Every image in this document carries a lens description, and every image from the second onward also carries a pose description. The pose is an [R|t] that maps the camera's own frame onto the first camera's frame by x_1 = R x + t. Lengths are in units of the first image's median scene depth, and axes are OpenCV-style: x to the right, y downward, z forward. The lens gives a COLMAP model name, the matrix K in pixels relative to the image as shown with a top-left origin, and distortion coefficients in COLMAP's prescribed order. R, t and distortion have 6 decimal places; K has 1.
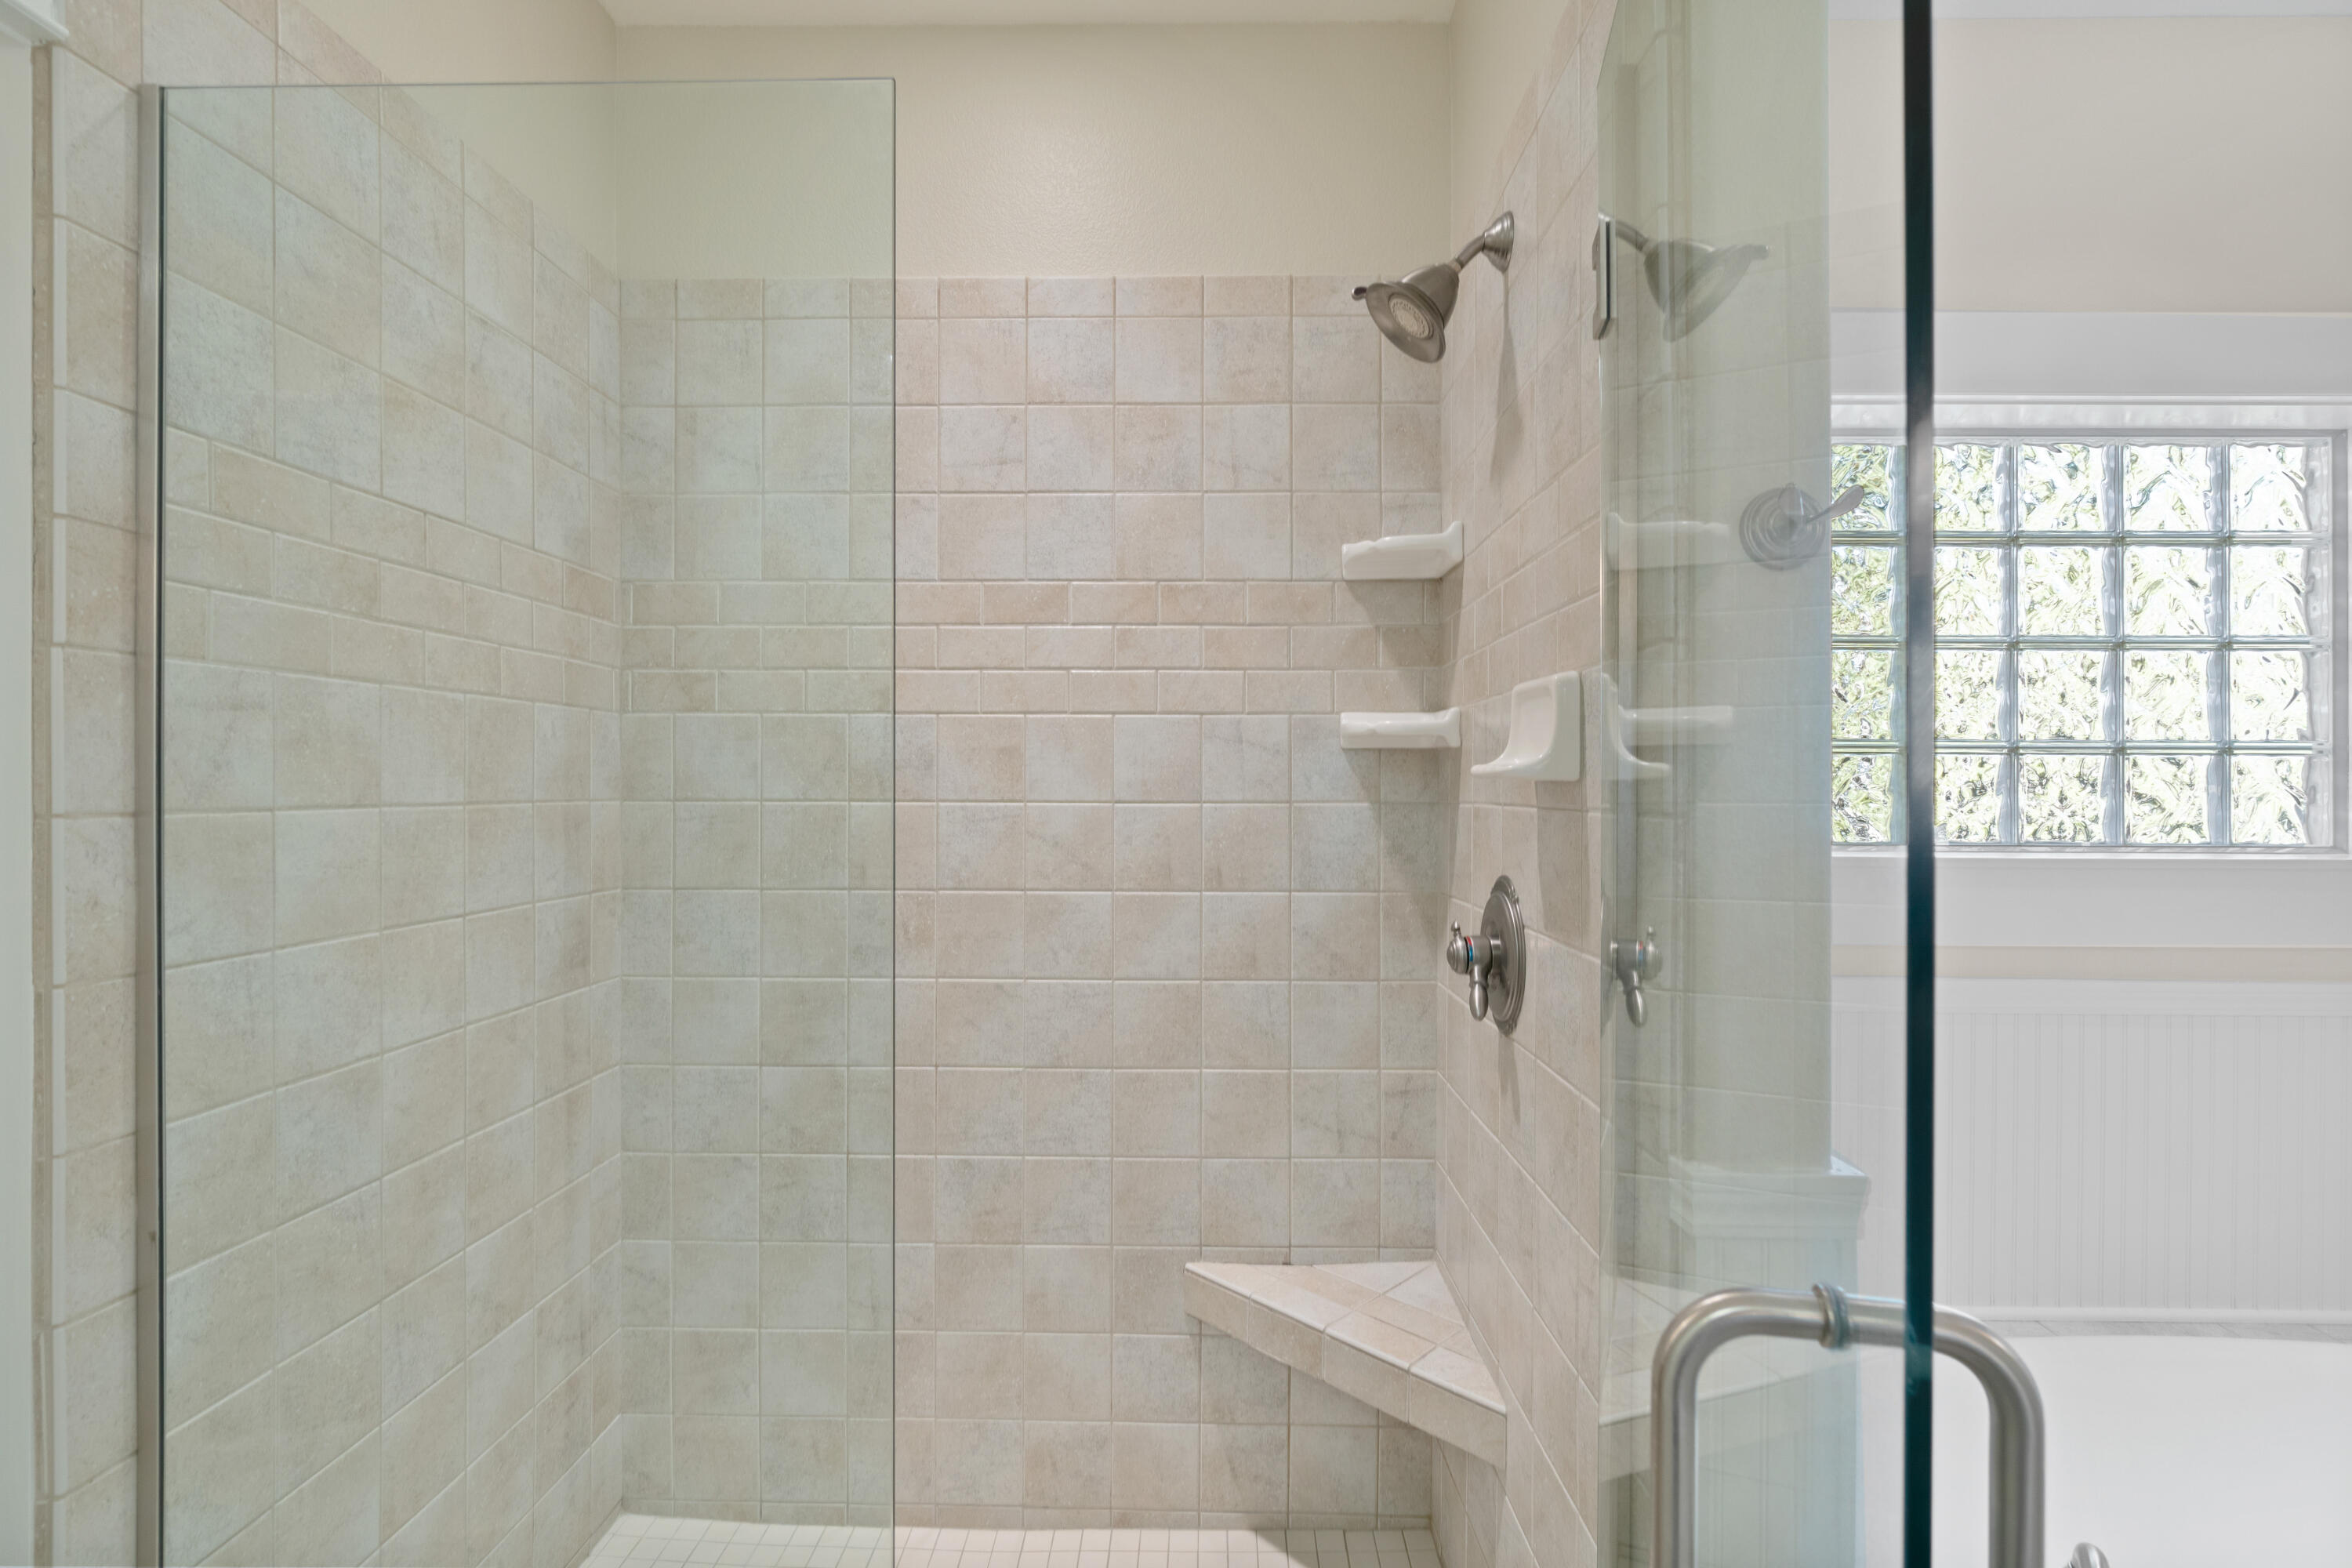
lens RADIAL K [[1092.1, 0, 1186.7], [0, 1092.1, 794.2], [0, 0, 1]] dist [-0.006619, 0.002721]
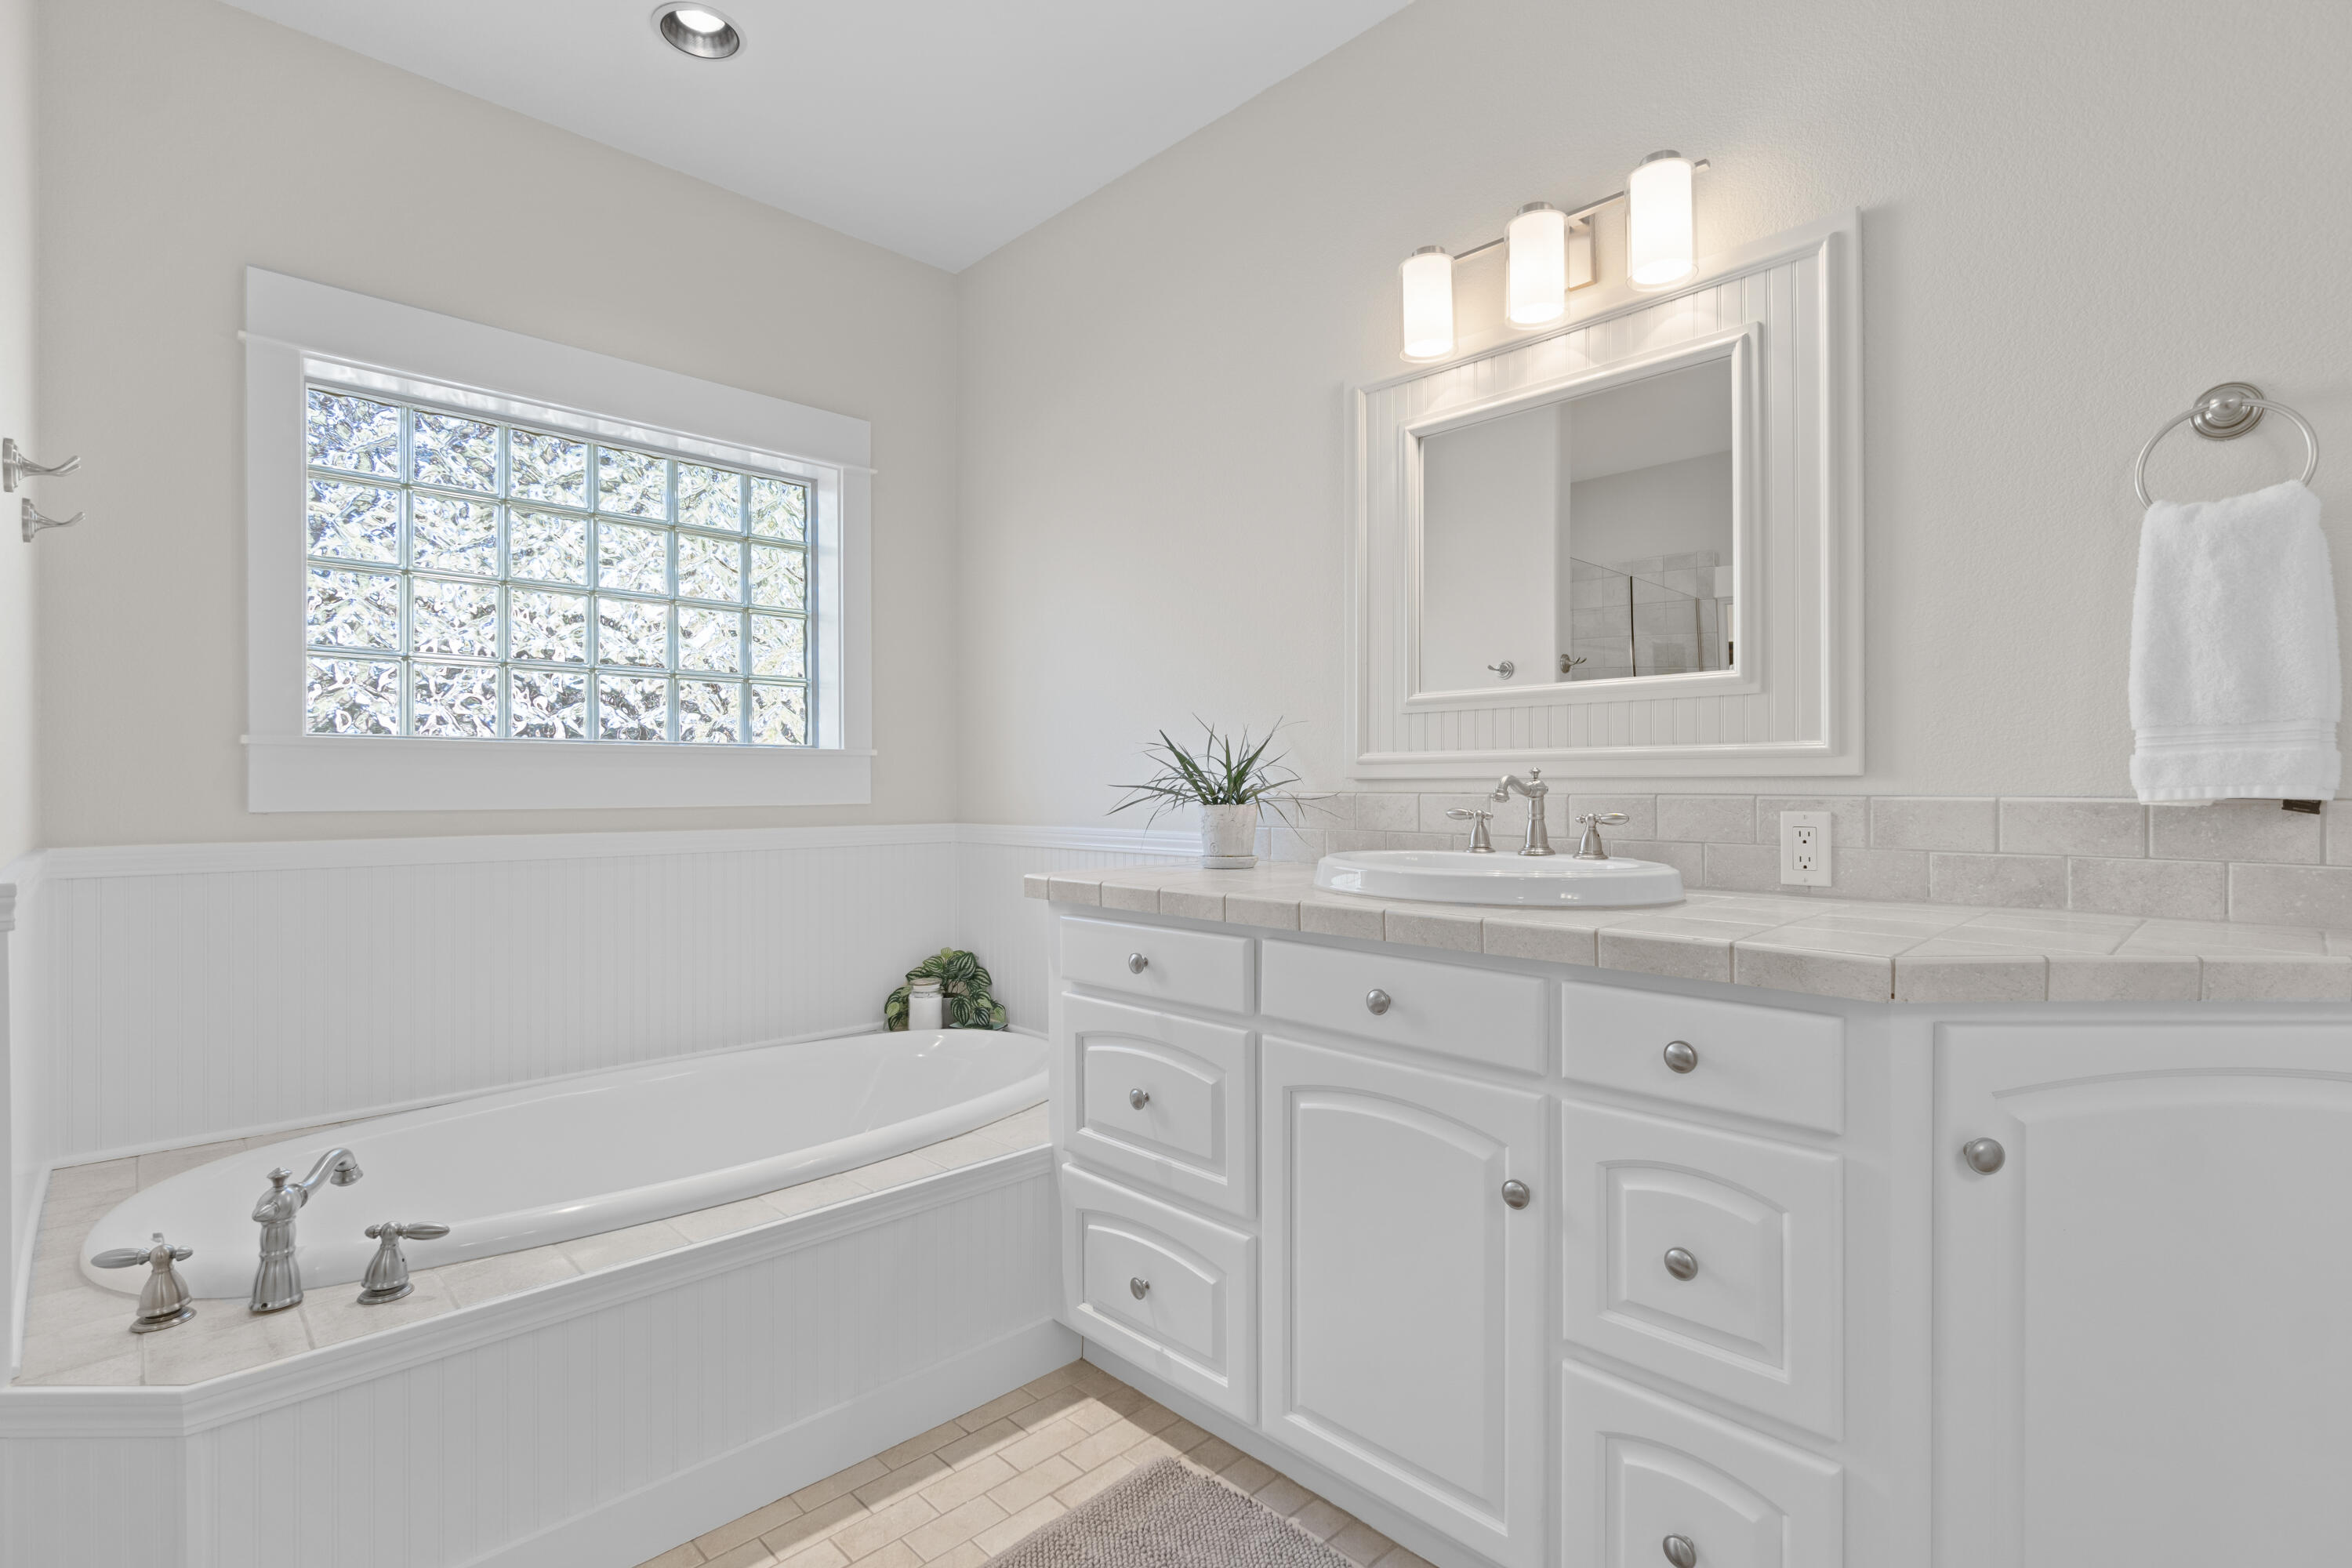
lens RADIAL K [[1092.1, 0, 1177.0], [0, 1092.1, 781.6], [0, 0, 1]] dist [-0.006619, 0.002721]
pose [[0.712004, -0.003566, 0.702166, 0.351212], [0.007687, 0.999967, -0.002715, 0.113269], [-0.702133, 0.007331, 0.712008, -0.504438]]
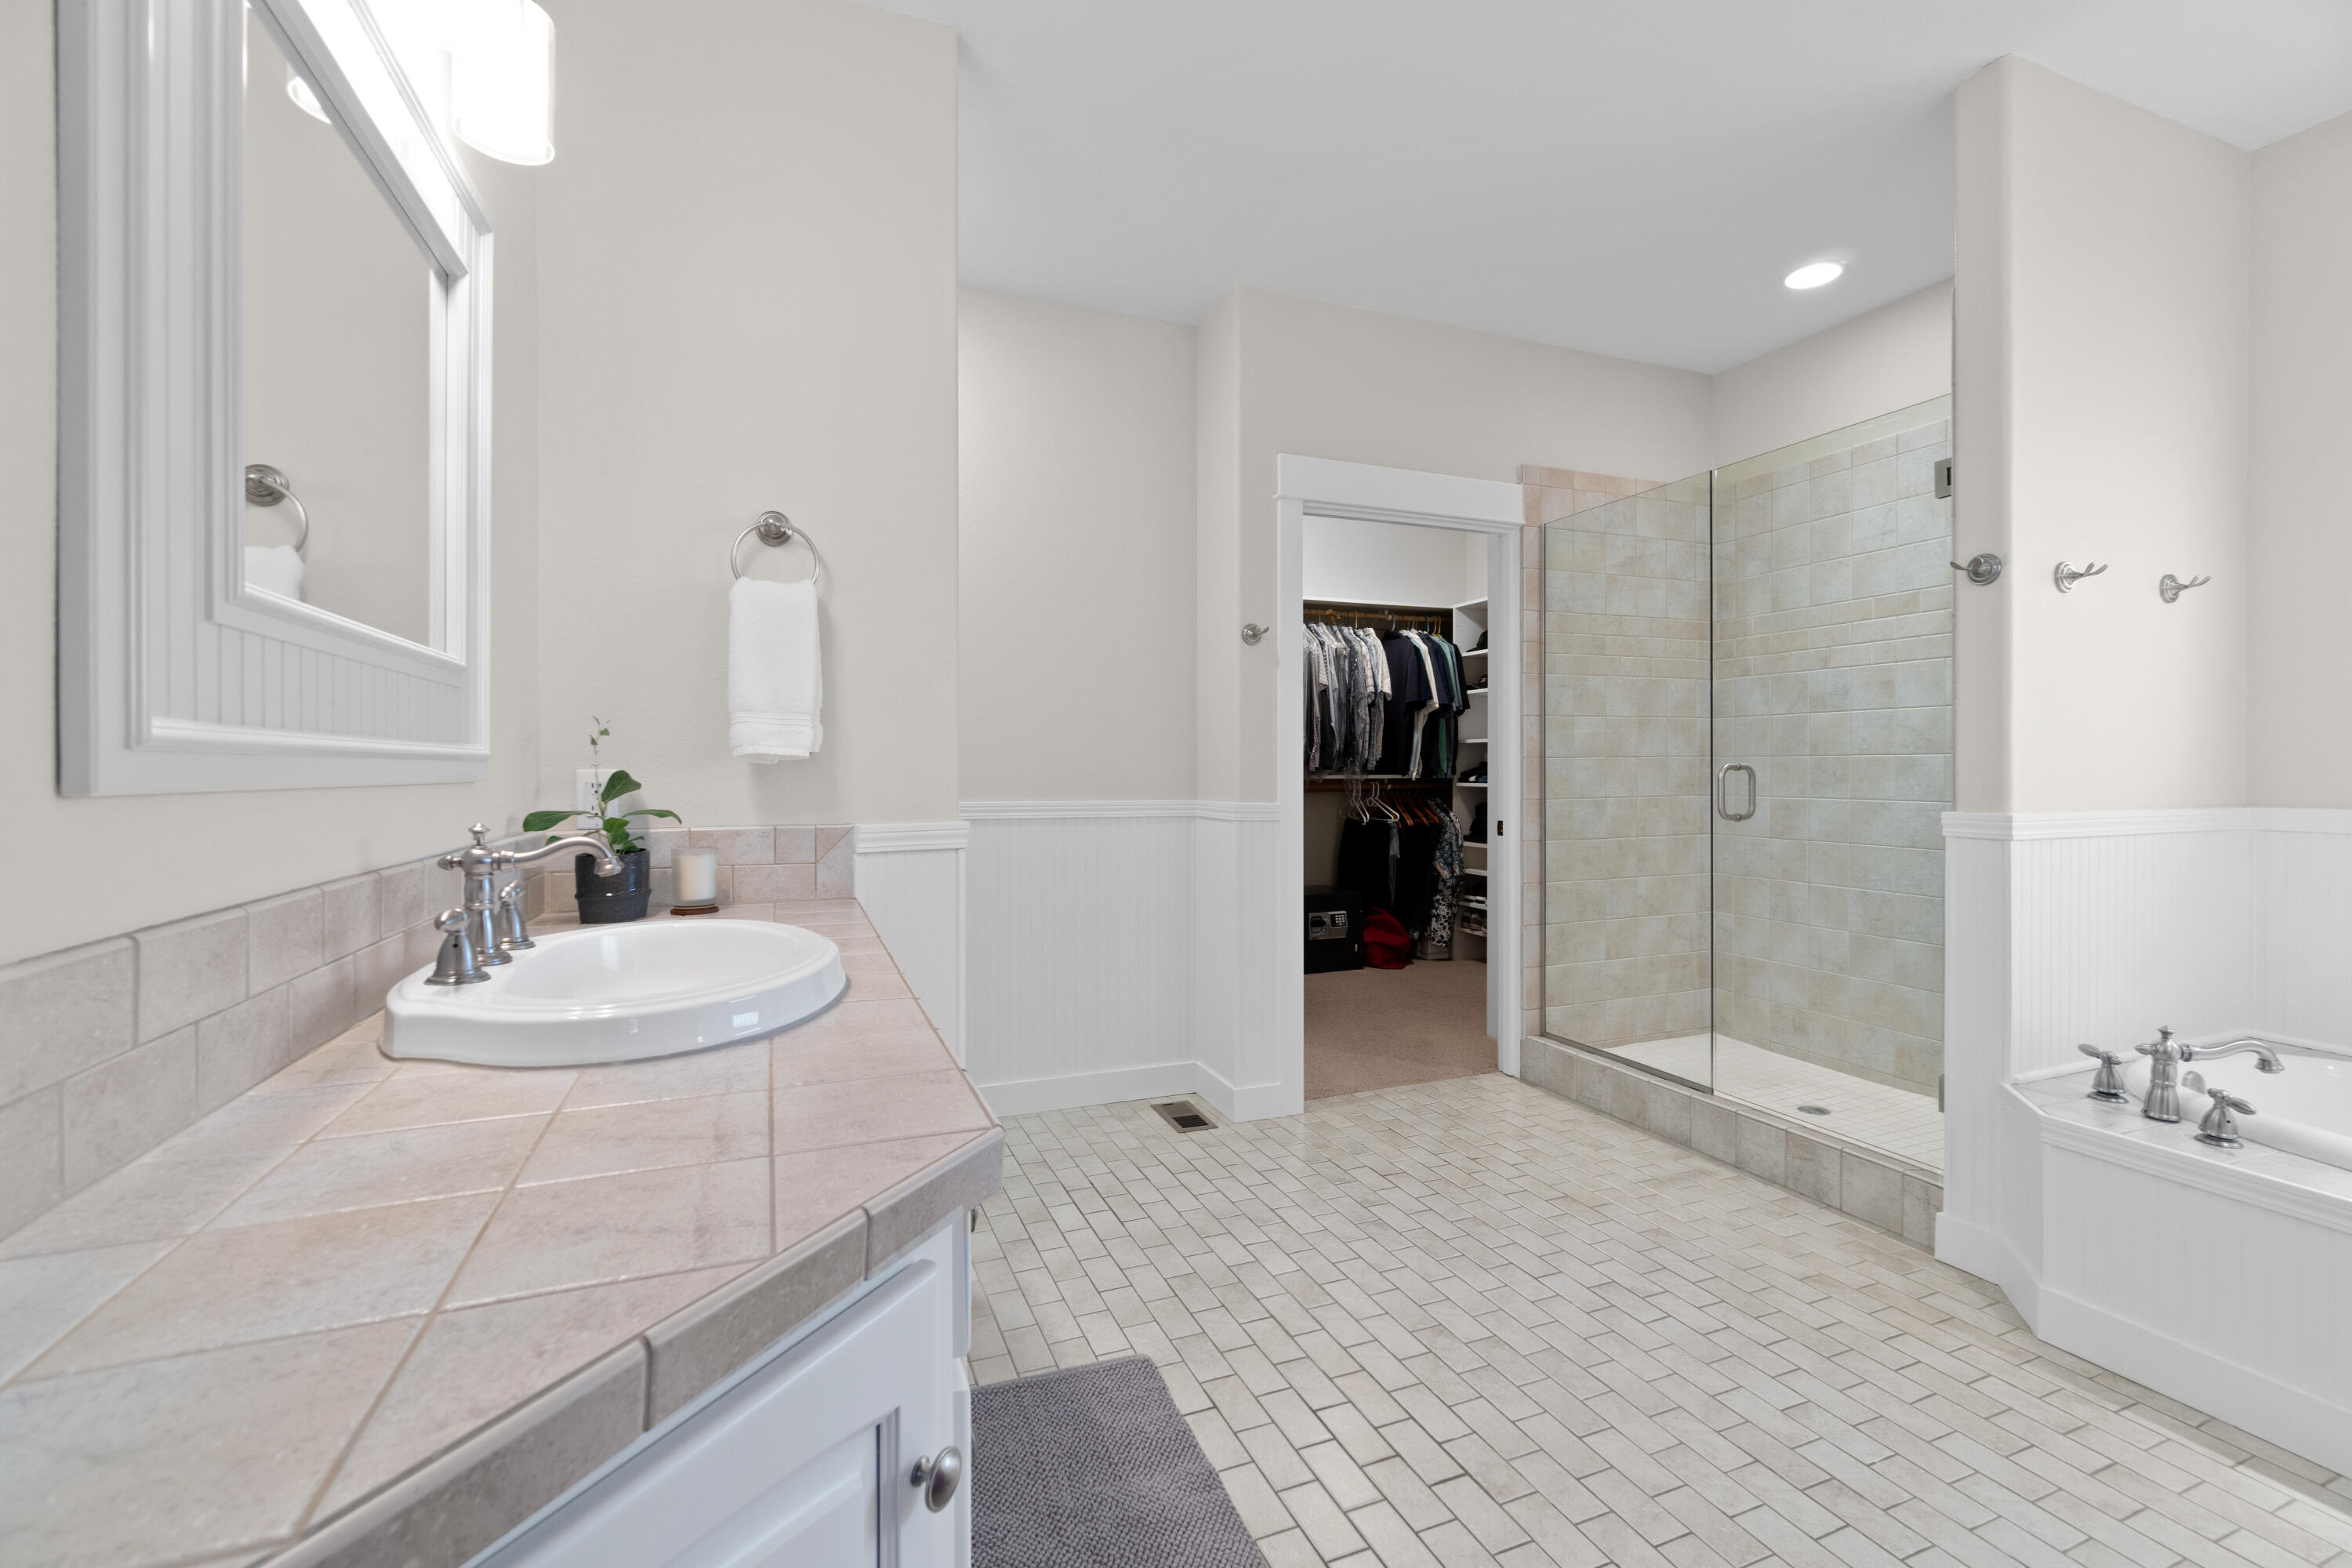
lens RADIAL K [[1022.5, 0, 1175.1], [0, 1022.5, 773.0], [0, 0, 1]] dist [-0.004634, 0.002044]
pose [[0.378075, 0.001937, -0.925773, 1.037166], [0.000139, 0.999998, 0.002149, 0.116833], [0.925775, -0.000942, 0.378074, -0.854158]]
